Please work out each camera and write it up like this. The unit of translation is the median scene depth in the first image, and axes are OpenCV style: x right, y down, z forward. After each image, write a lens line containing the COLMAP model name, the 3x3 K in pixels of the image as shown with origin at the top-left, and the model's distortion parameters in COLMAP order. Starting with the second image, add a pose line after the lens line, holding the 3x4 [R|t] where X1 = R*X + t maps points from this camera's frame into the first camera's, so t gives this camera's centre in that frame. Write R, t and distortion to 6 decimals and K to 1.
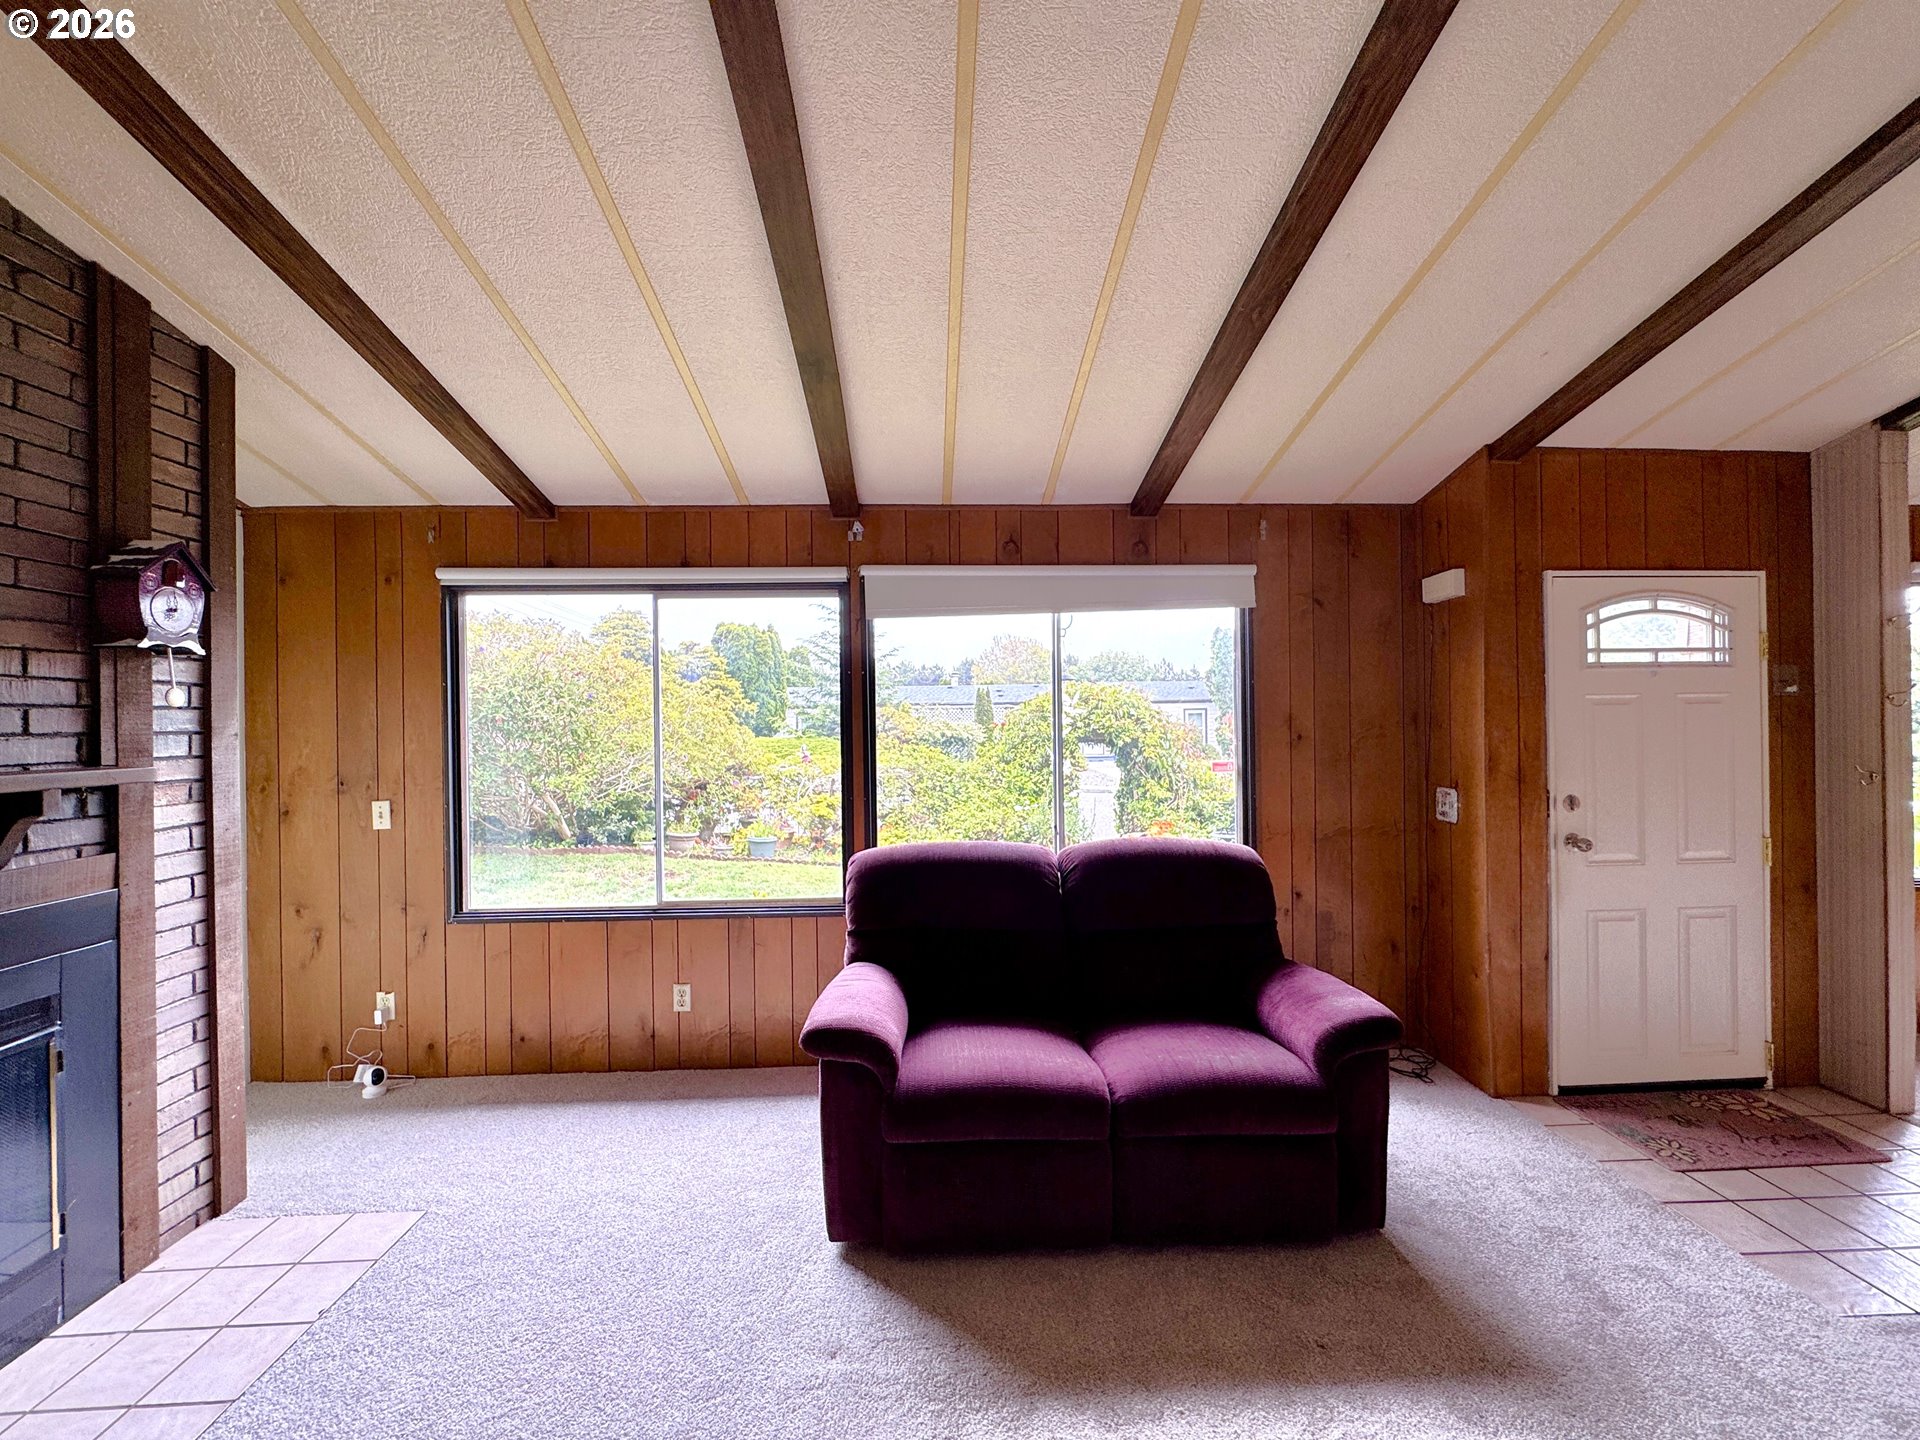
lens RADIAL K [[775.4, 0, 958.7], [0, 775.4, 722.5], [0, 0, 1]] dist [-0.002395, 0.000764]
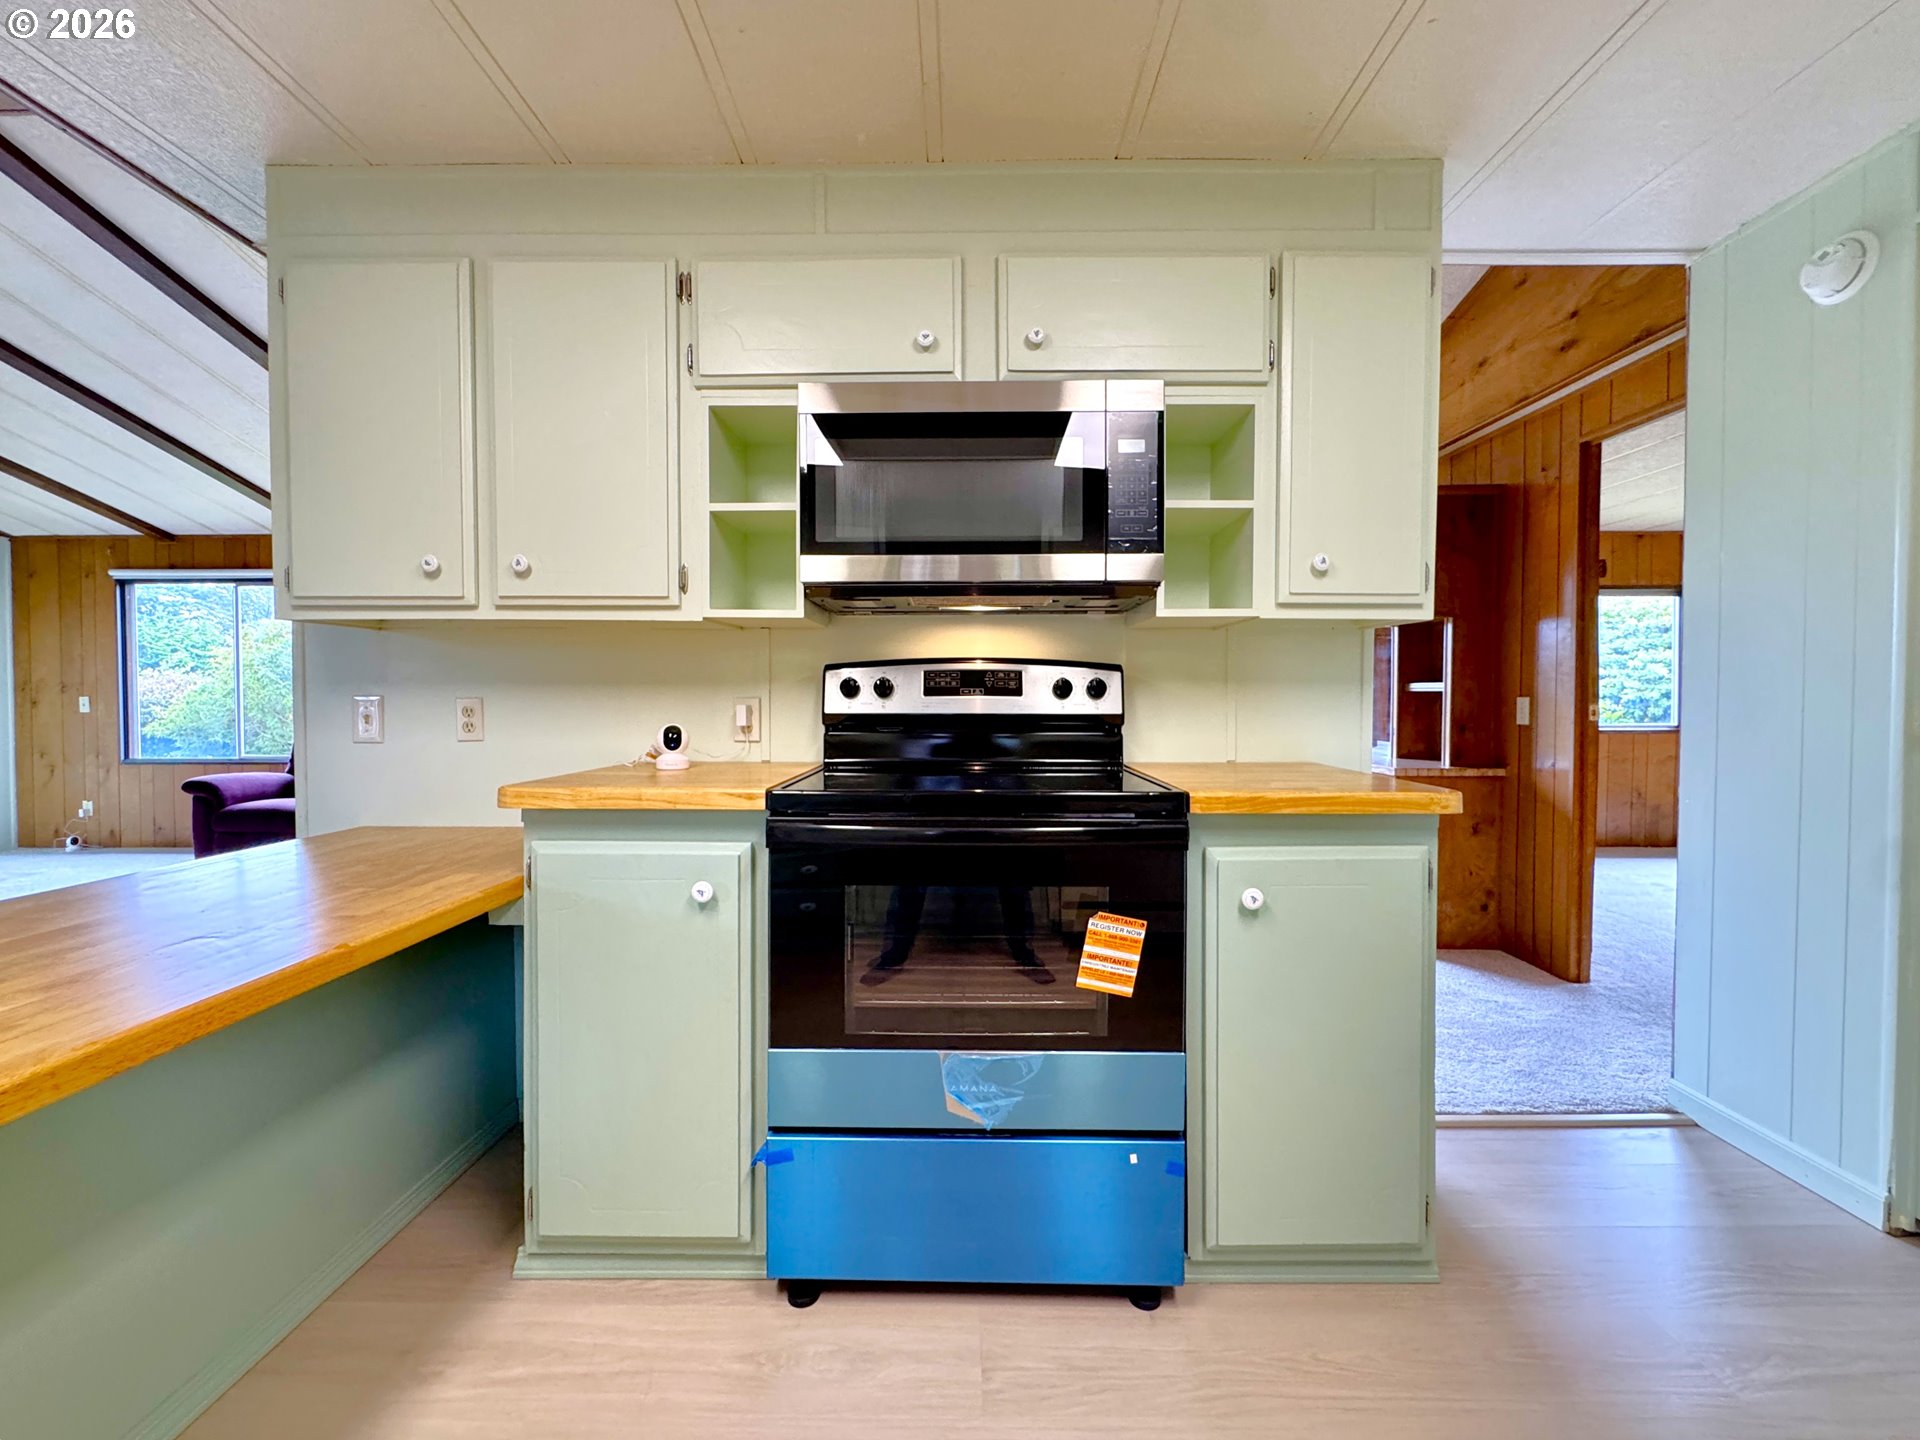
lens RADIAL K [[775.4, 0, 954.9], [0, 775.4, 714.5], [0, 0, 1]] dist [-0.002395, 0.000764]
pose [[0.998995, 0.010075, -0.043678, 1.421804], [-0.009539, 0.999877, 0.012461, 0.103216], [0.043798, -0.012031, 0.998968, -0.756131]]
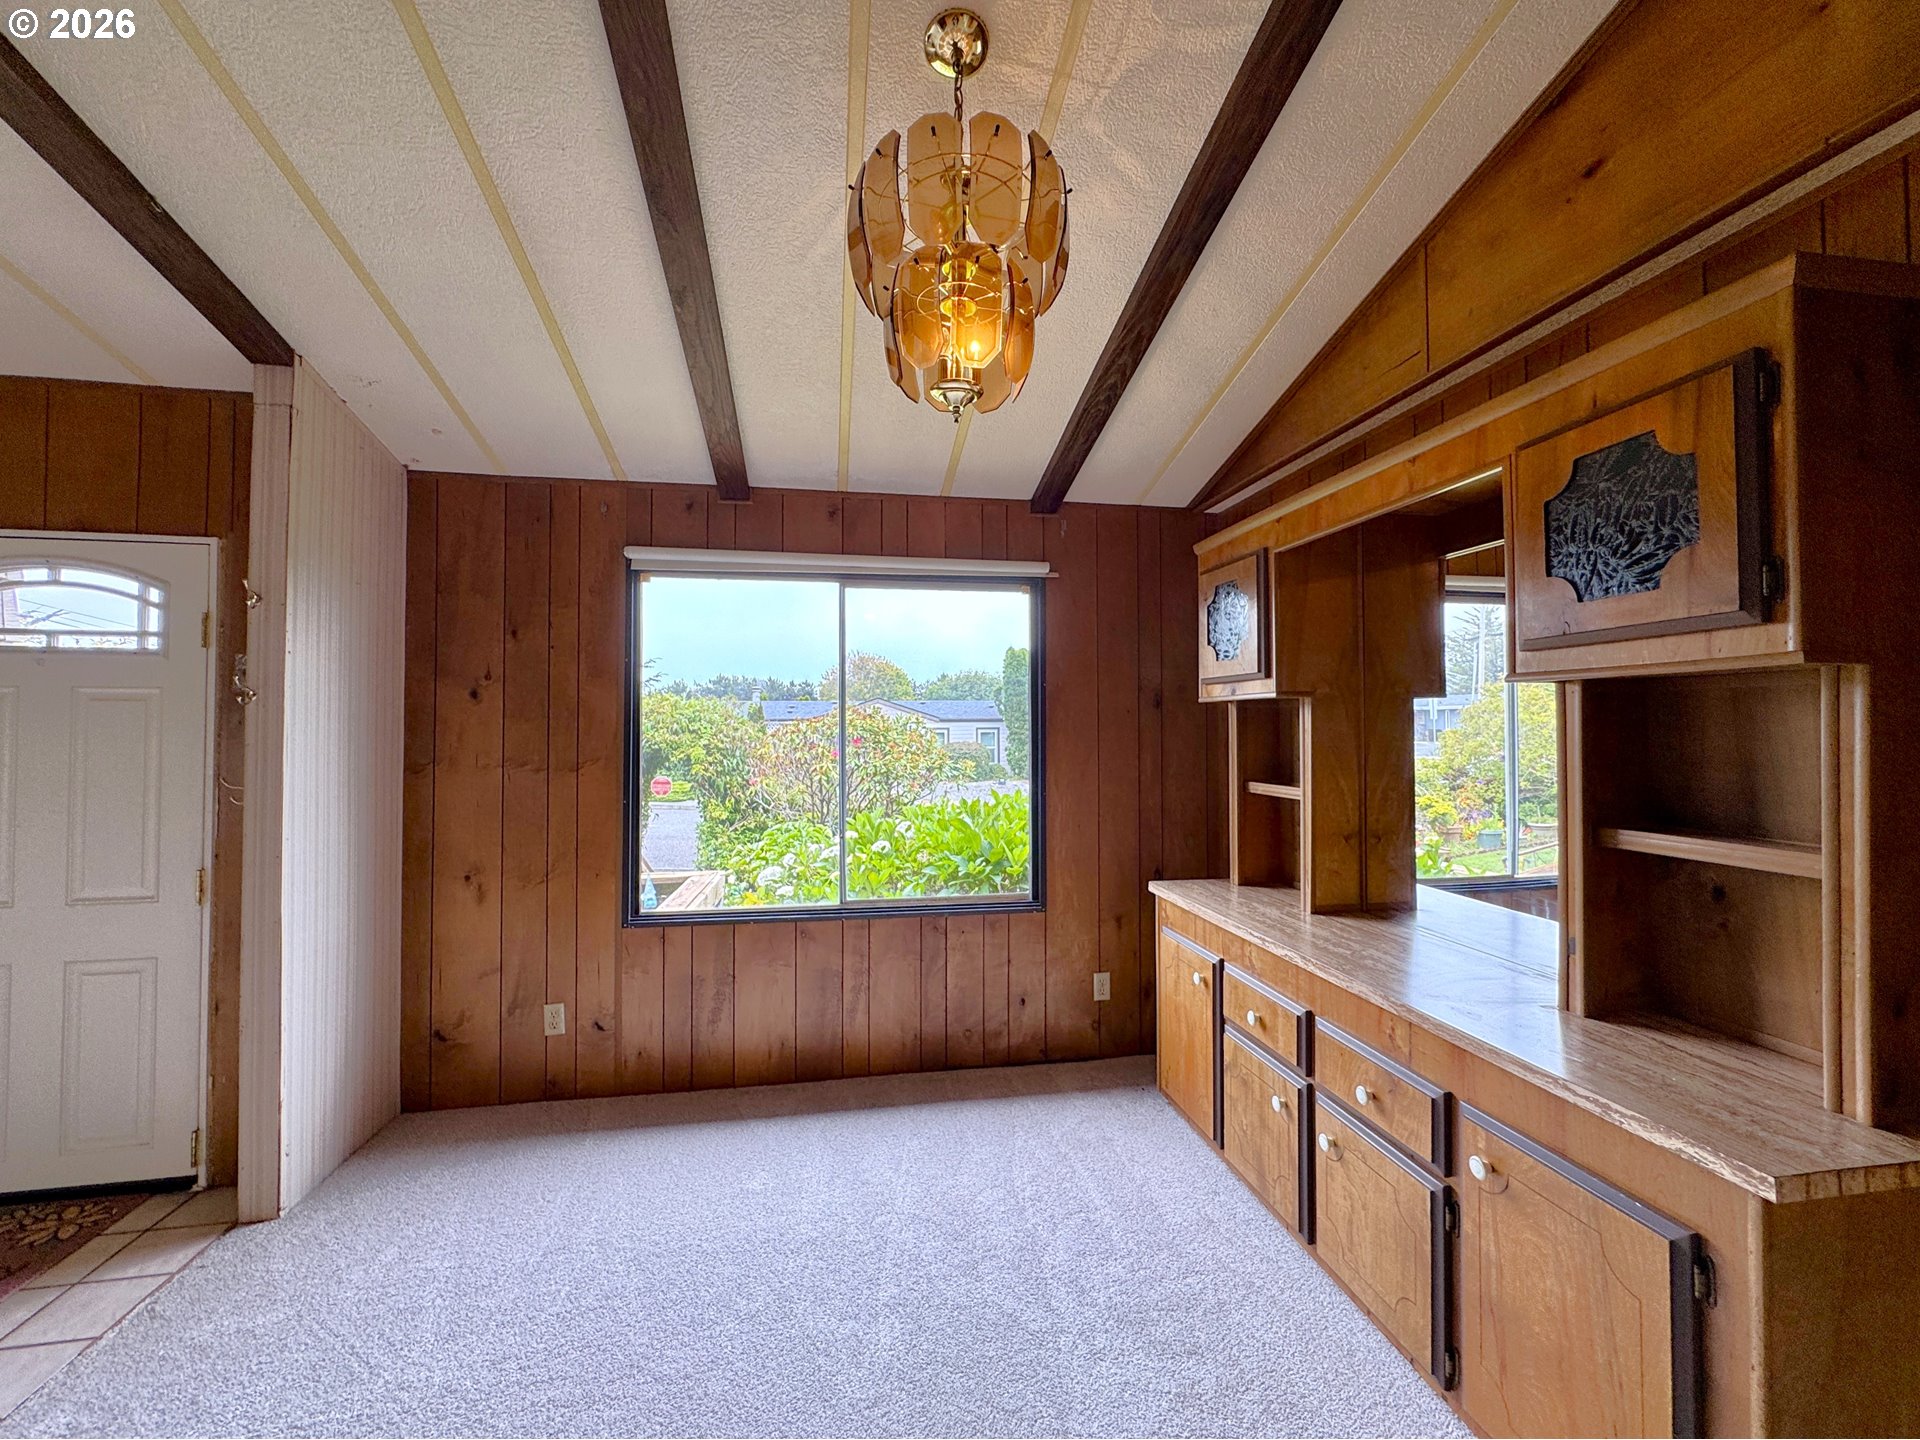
lens RADIAL K [[800.3, 0, 953.7], [0, 800.3, 712.3], [0, 0, 1]] dist [0.004157, -0.000574]
pose [[0.992150, 0.011575, 0.124514, -0.399252], [-0.010216, 0.999881, -0.011544, 0.006577], [-0.124632, 0.010181, 0.992151, -0.008380]]
